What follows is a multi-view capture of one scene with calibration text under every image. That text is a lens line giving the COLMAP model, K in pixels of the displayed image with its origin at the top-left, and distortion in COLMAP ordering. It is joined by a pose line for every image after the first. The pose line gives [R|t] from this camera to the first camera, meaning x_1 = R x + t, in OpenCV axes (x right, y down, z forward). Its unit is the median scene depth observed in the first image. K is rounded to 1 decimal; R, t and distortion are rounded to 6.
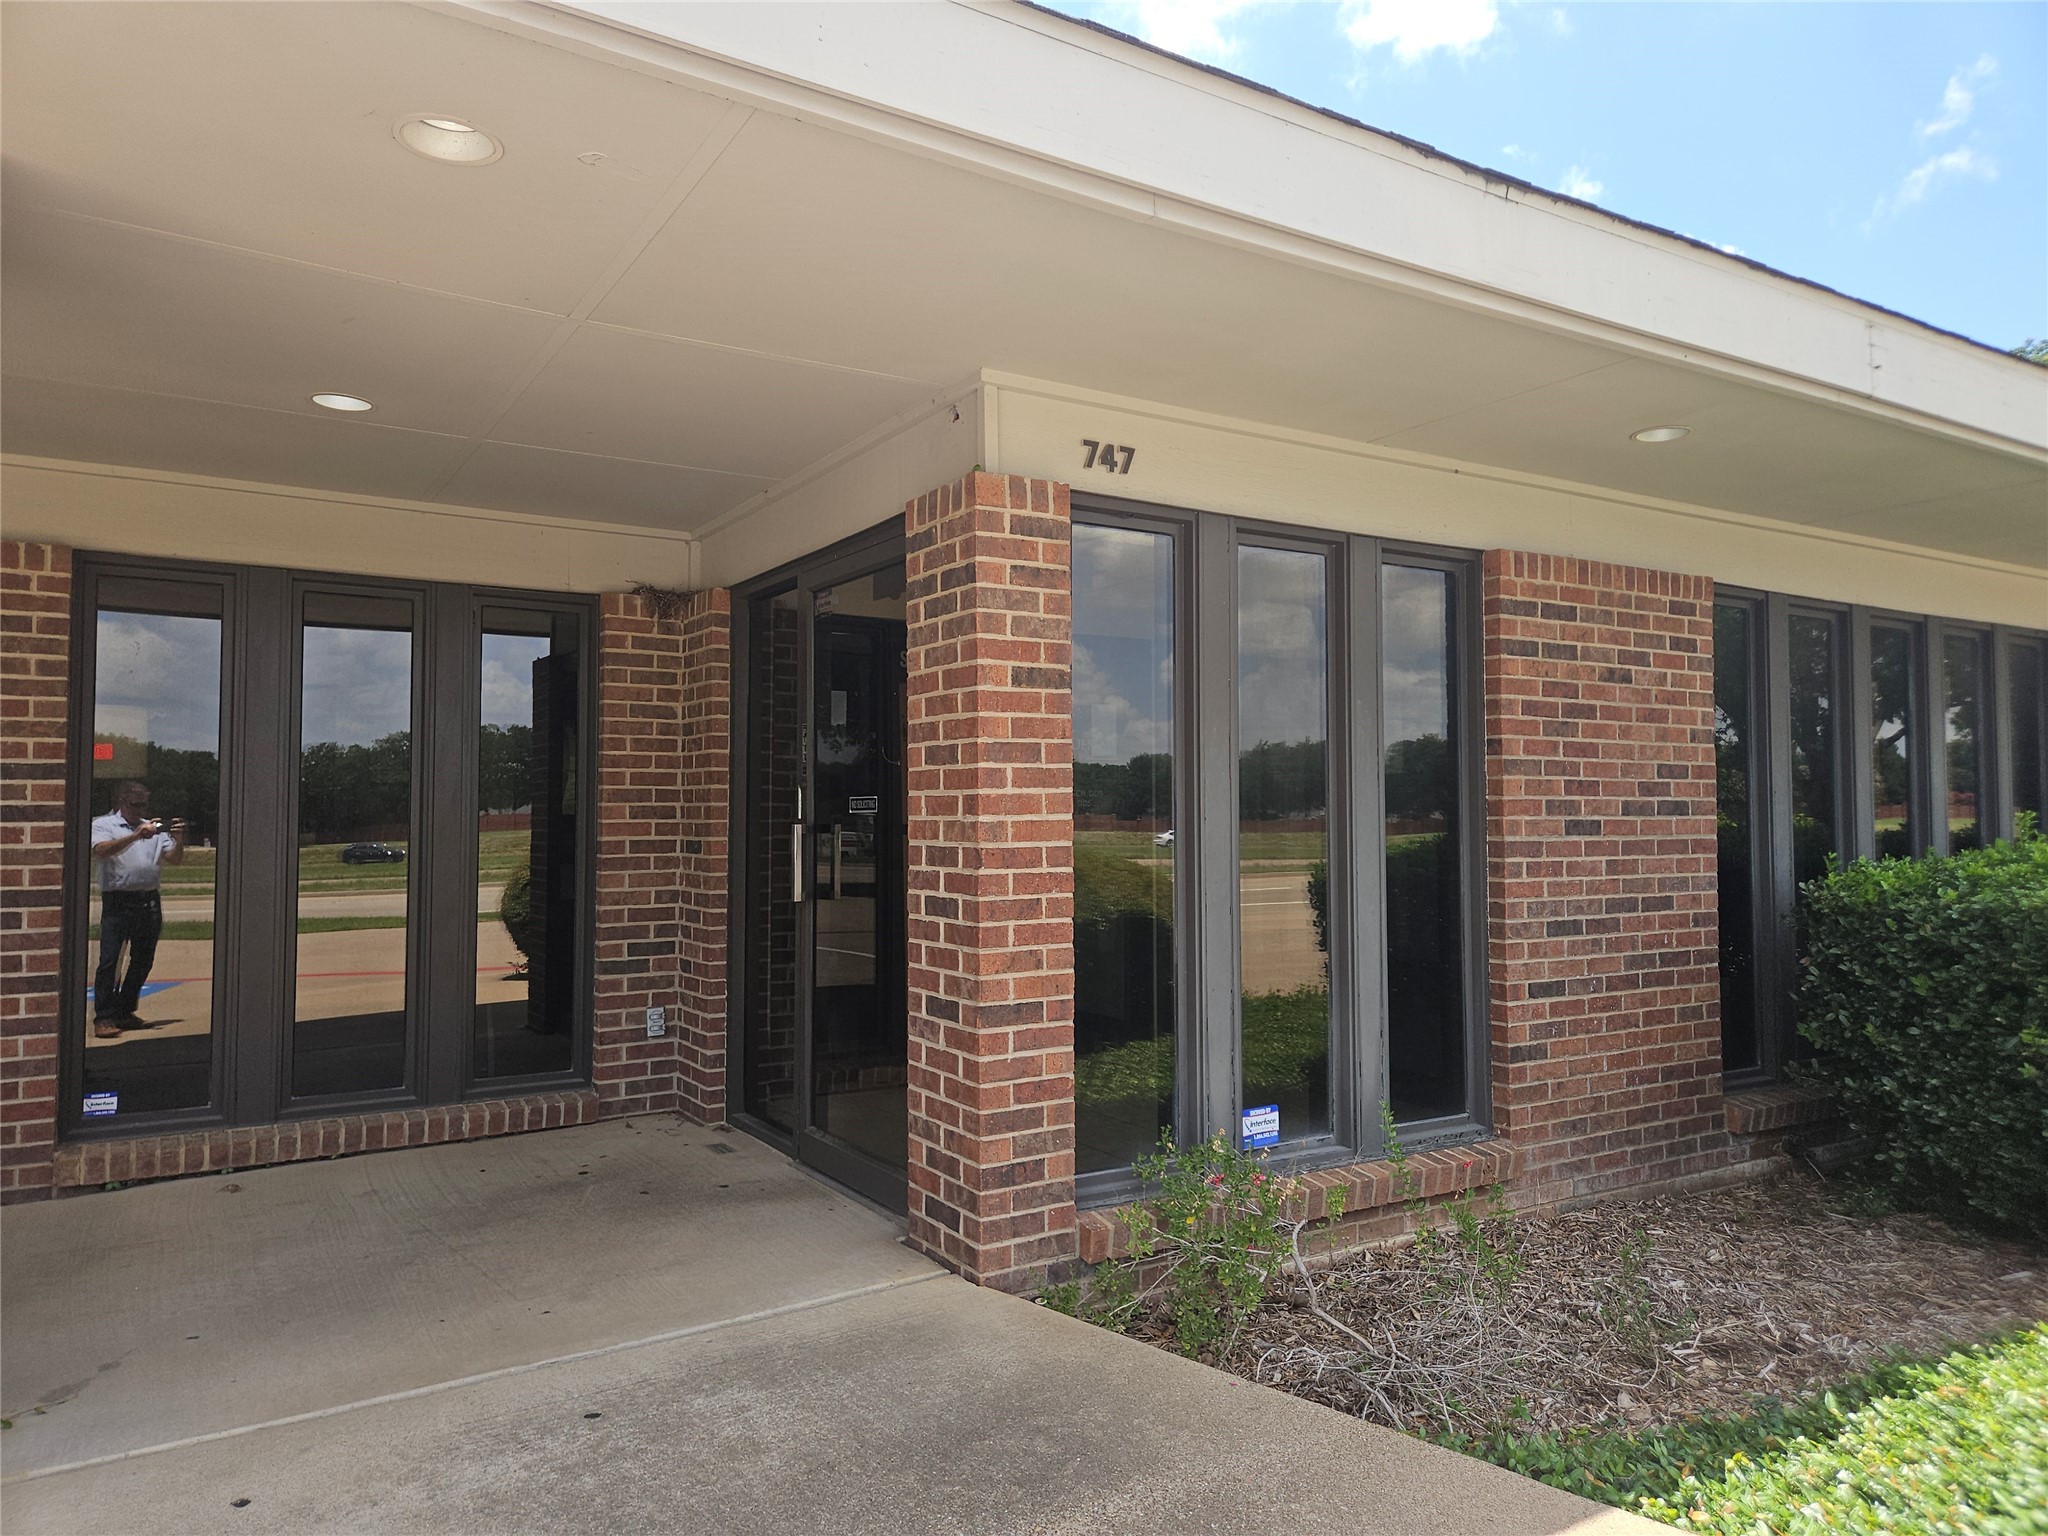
lens RADIAL K [[1331.2, 0, 1024.0], [0, 1331.2, 768.0], [0, 0, 1]] dist [0.101142, -0.070859]
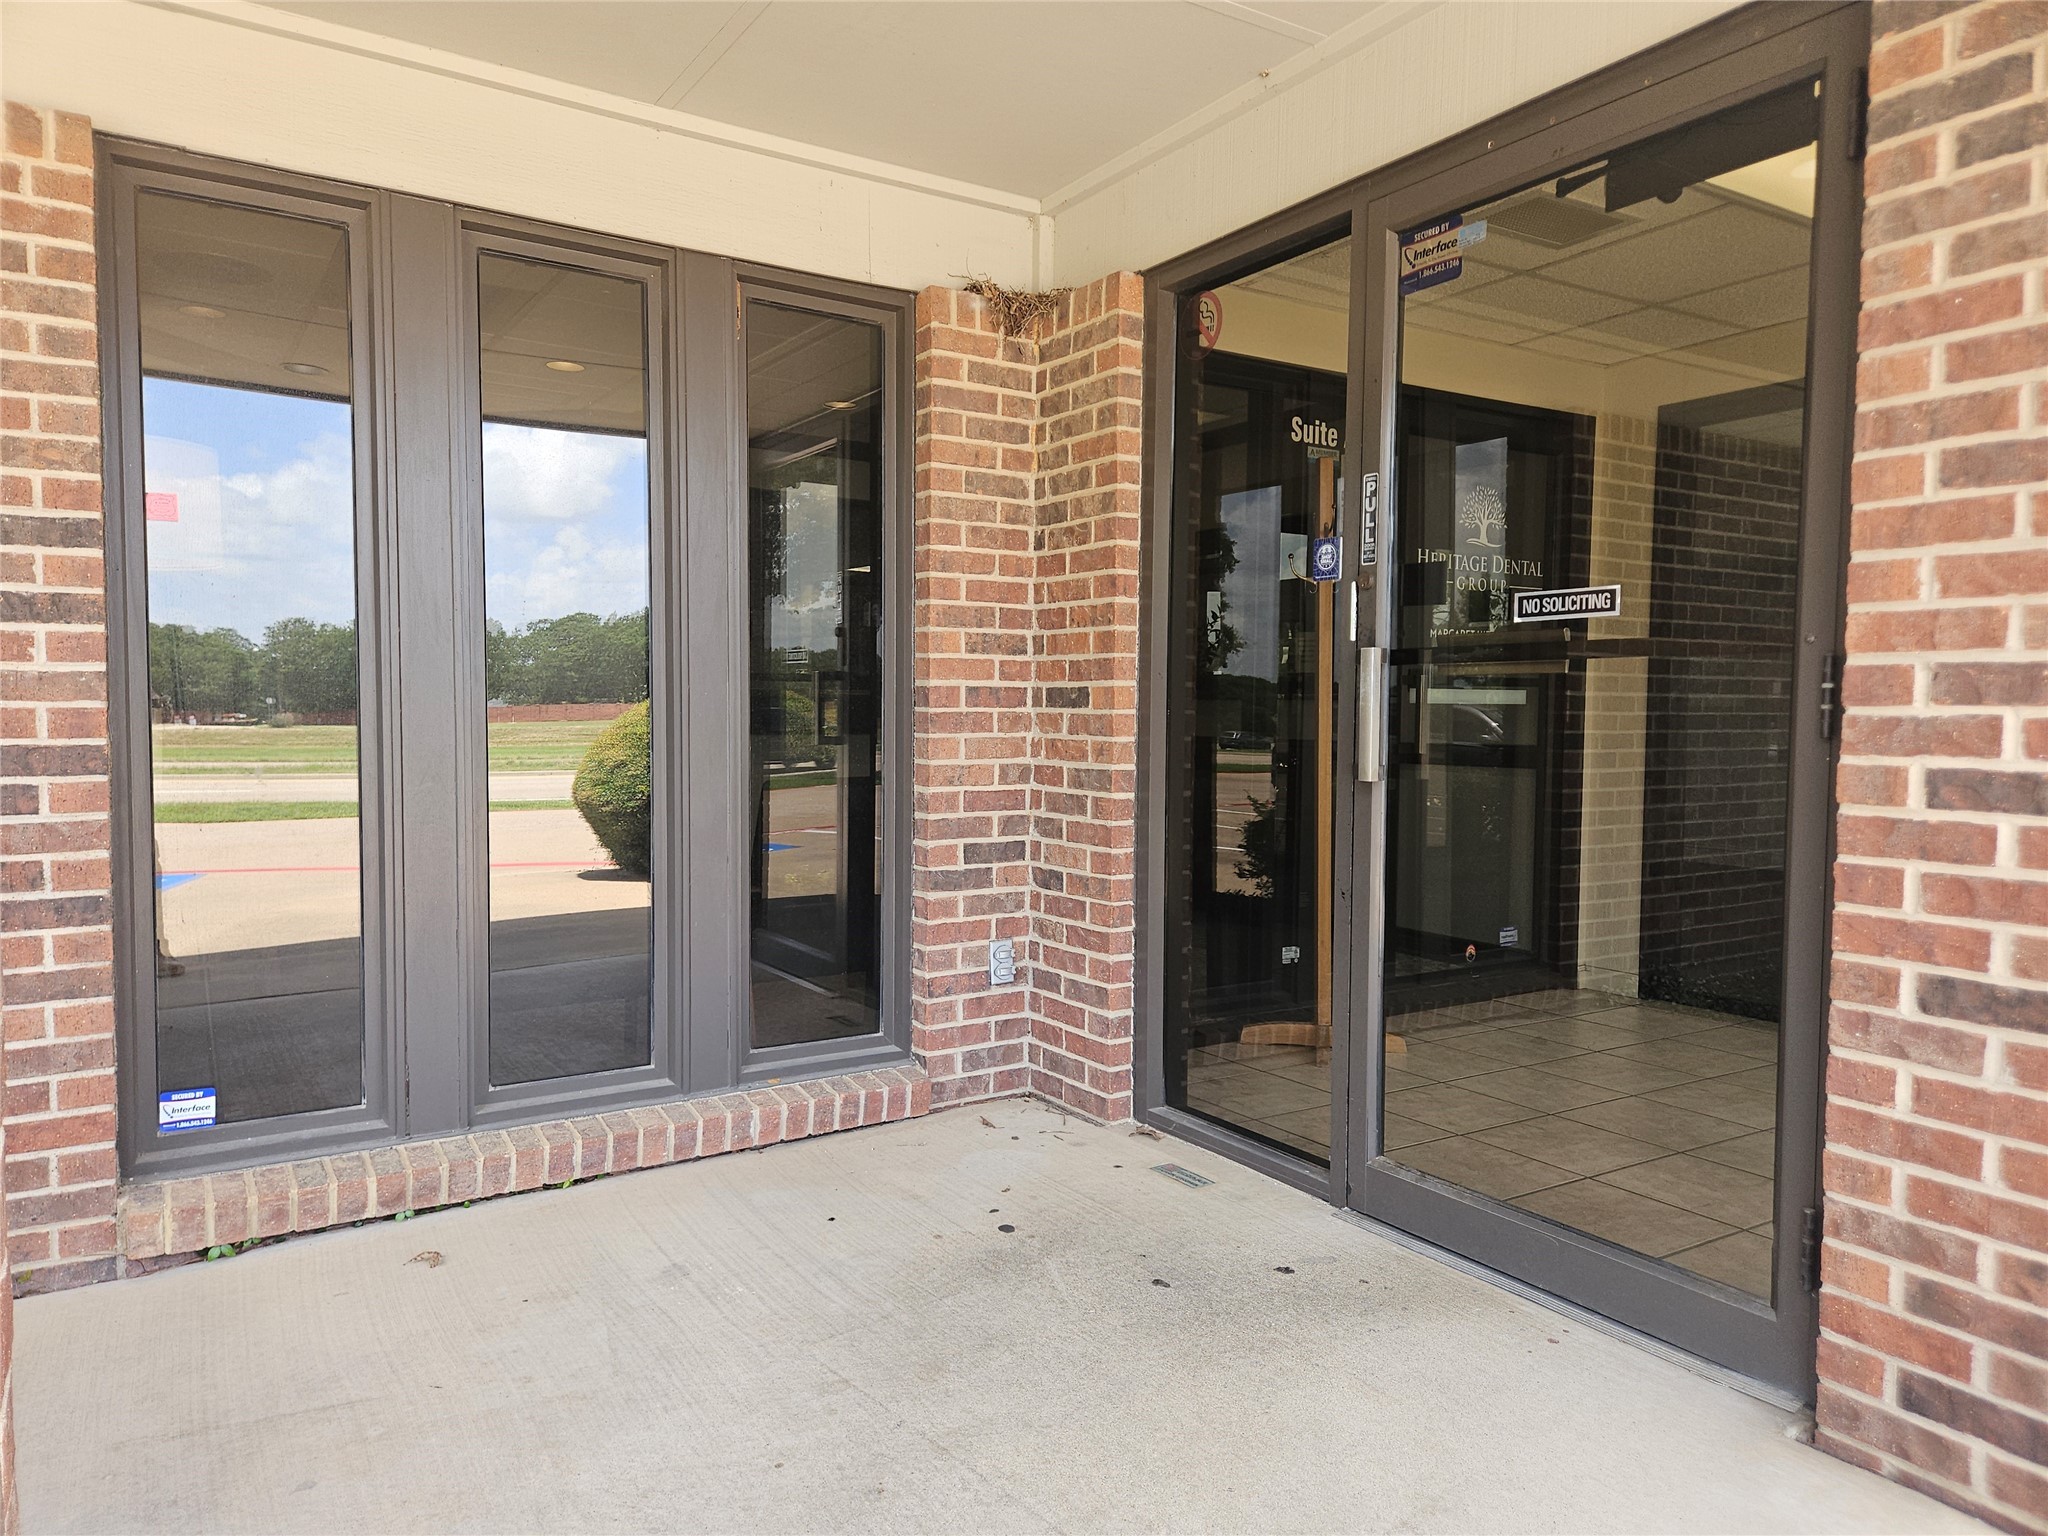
lens RADIAL K [[1331.2, 0, 1024.0], [0, 1331.2, 768.0], [0, 0, 1]] dist [0.101142, -0.070859]
pose [[0.999723, 0.006074, 0.022735, -0.310363], [-0.007935, 0.996546, 0.082665, 0.044188], [-0.022154, -0.082823, 0.996318, 0.396229]]
